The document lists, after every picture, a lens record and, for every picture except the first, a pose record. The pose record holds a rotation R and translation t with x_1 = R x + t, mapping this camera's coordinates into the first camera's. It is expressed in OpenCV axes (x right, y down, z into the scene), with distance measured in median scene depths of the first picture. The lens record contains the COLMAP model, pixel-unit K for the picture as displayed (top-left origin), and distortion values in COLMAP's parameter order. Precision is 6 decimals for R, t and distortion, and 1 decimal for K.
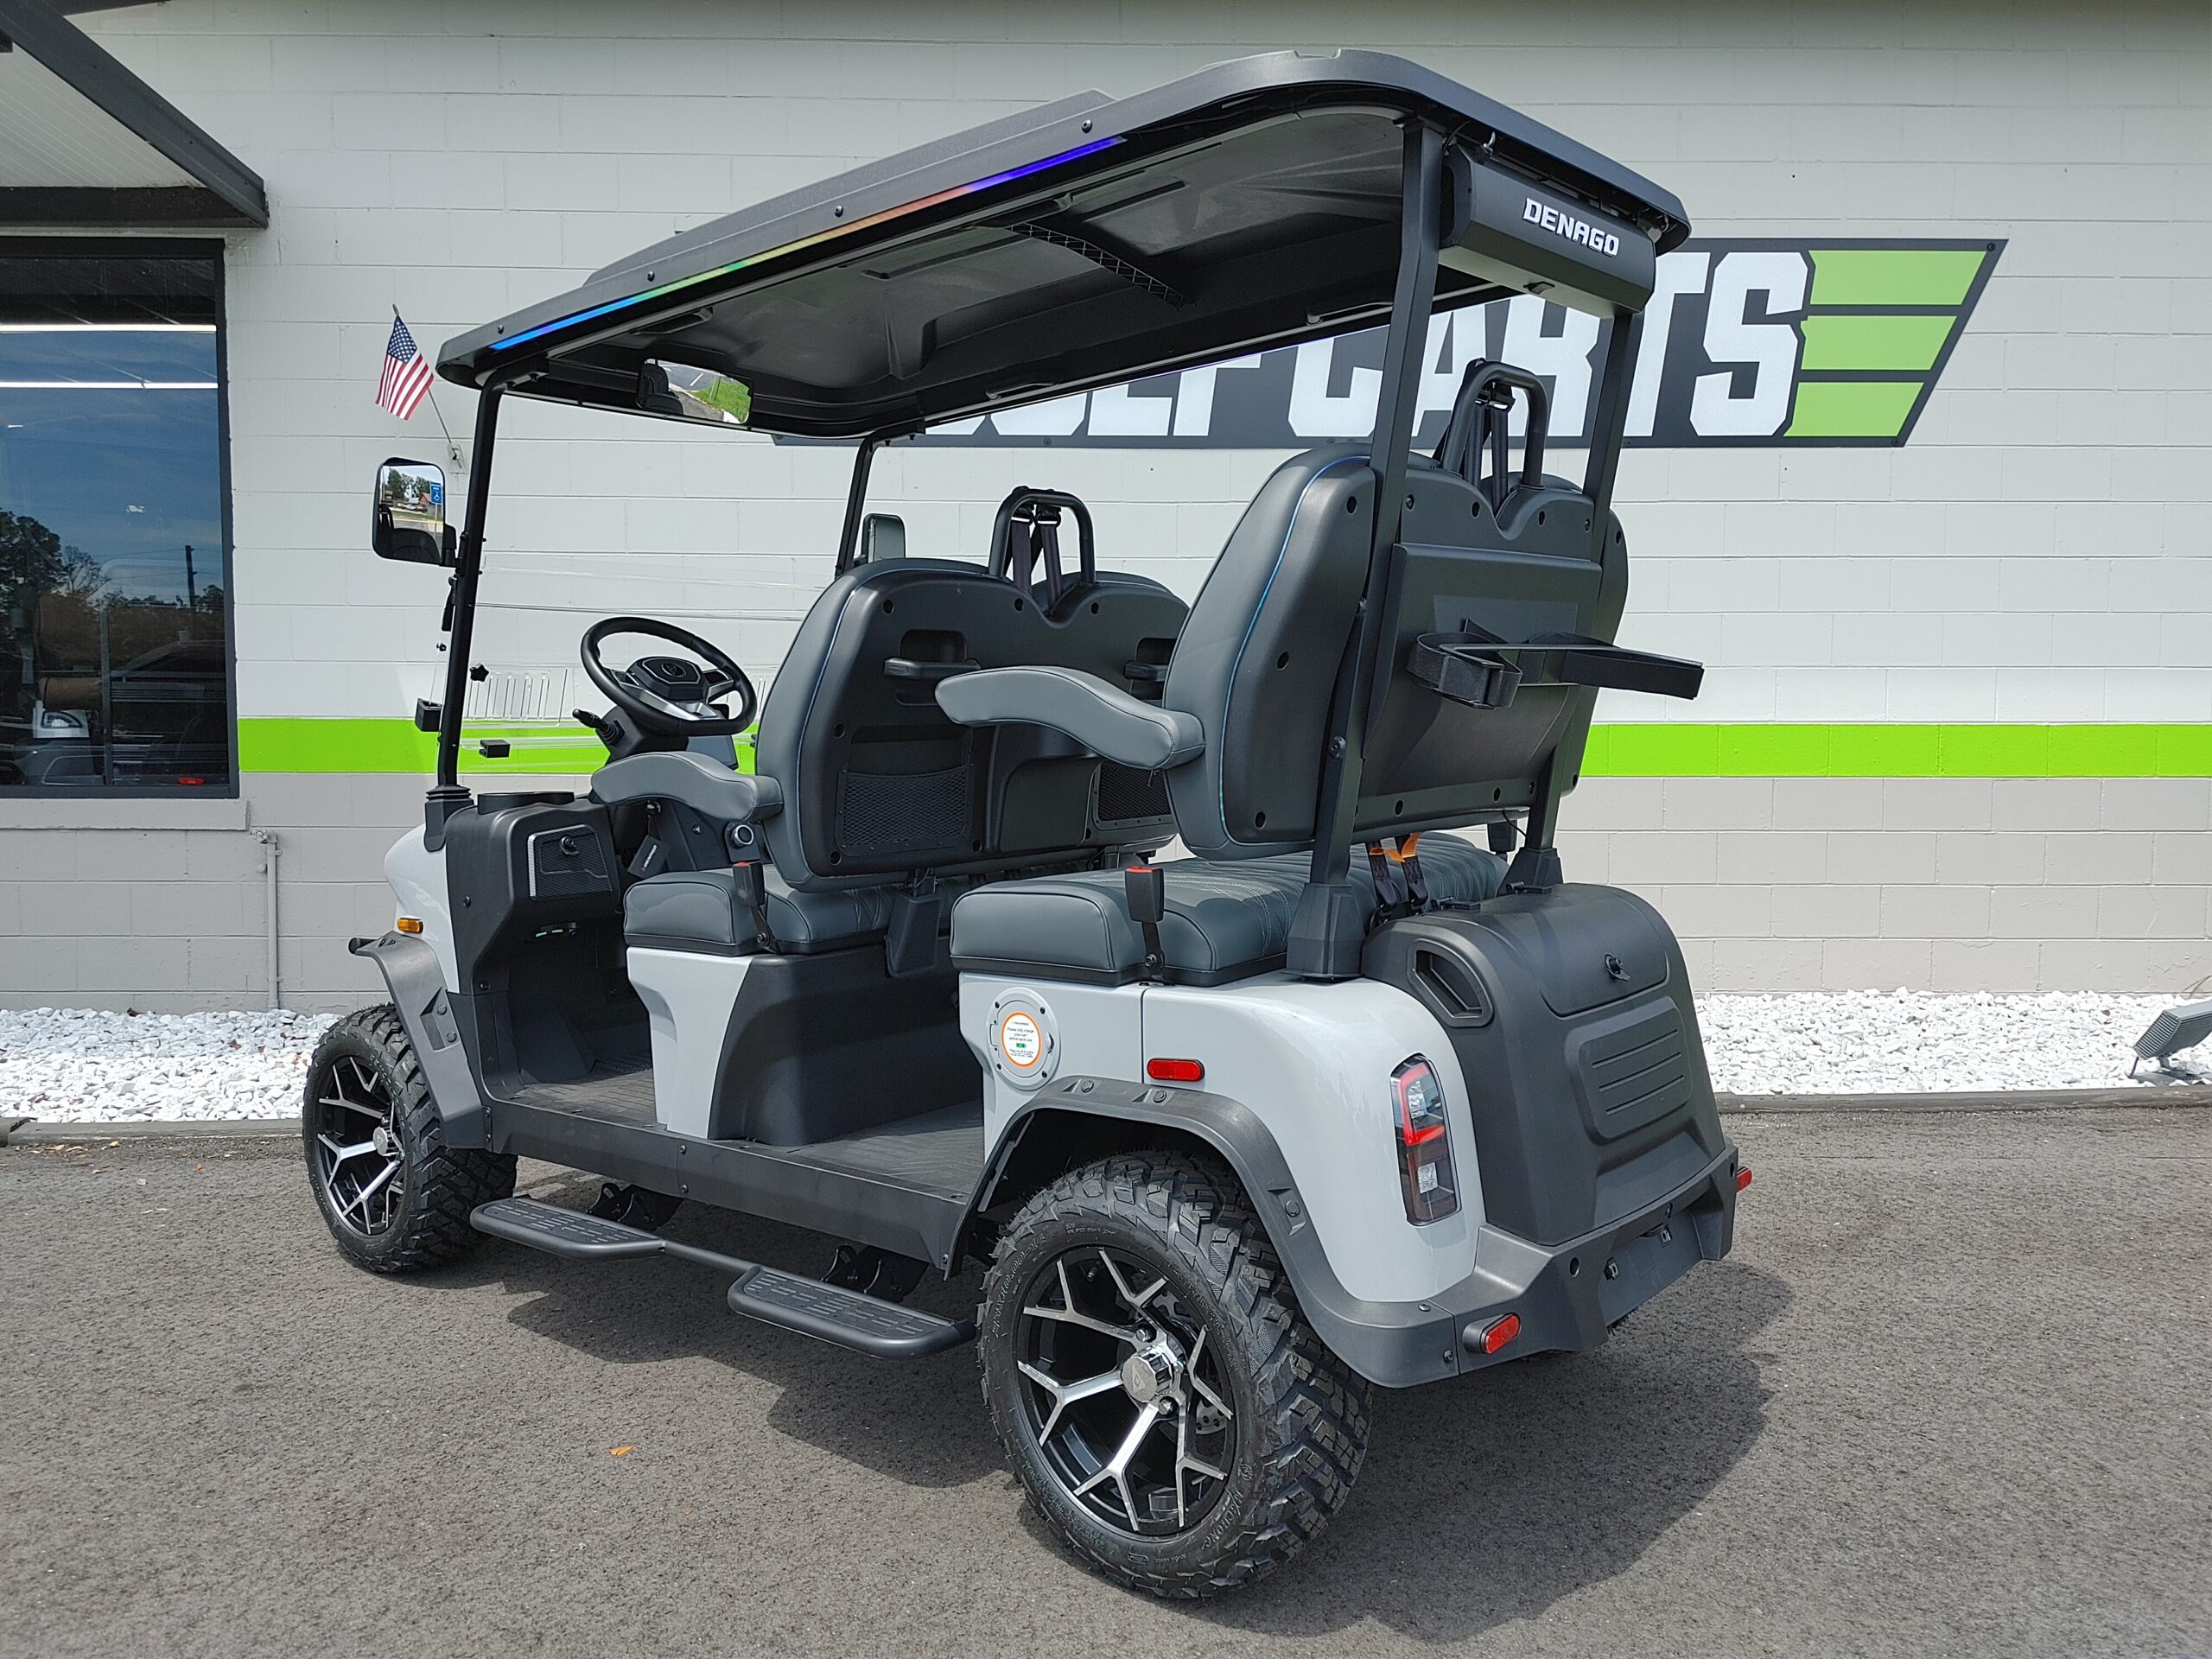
lens RADIAL K [[1671.1, 0, 1104.6], [0, 1671.1, 825.0], [0, 0, 1]] dist [-0.014329, -0.013190]
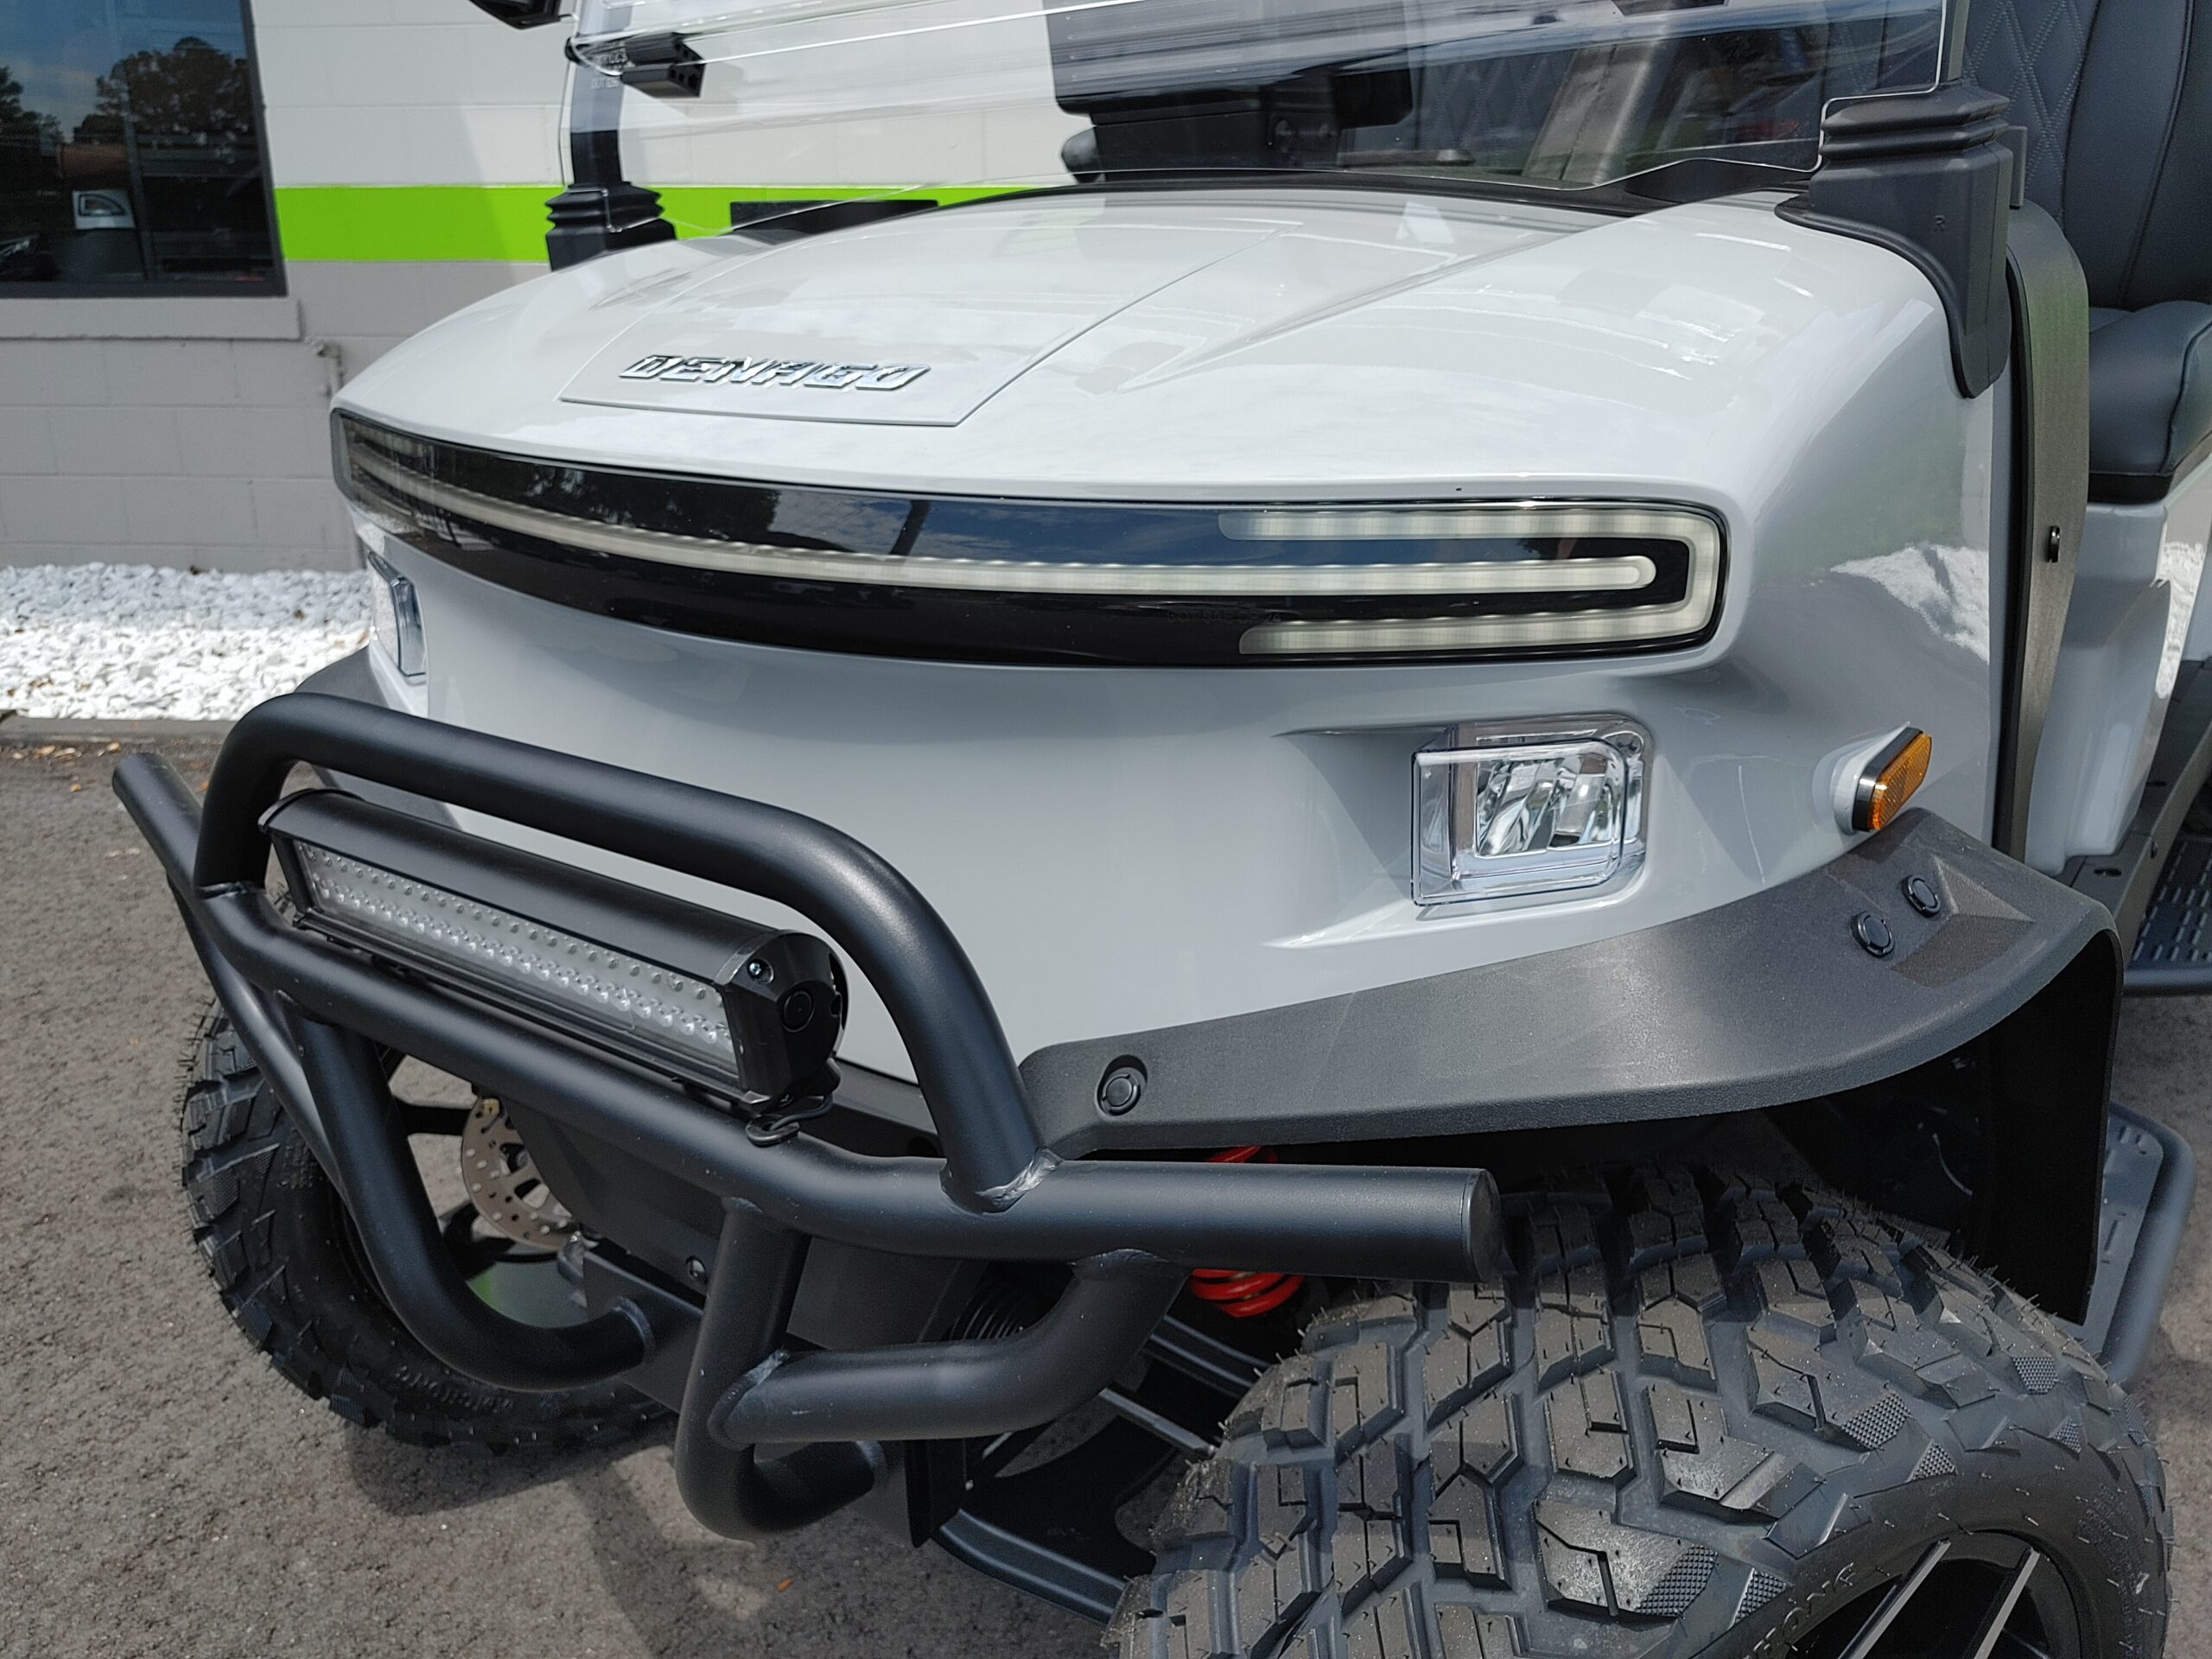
lens RADIAL K [[1671.1, 0, 1107.0], [0, 1671.1, 828.6], [0, 0, 1]] dist [-0.014329, -0.013190]
pose [[0.992567, 0.040813, -0.114654, -0.050916], [-0.010016, 0.966289, 0.257263, 0.025425], [0.121289, -0.254203, 0.959515, 0.292097]]
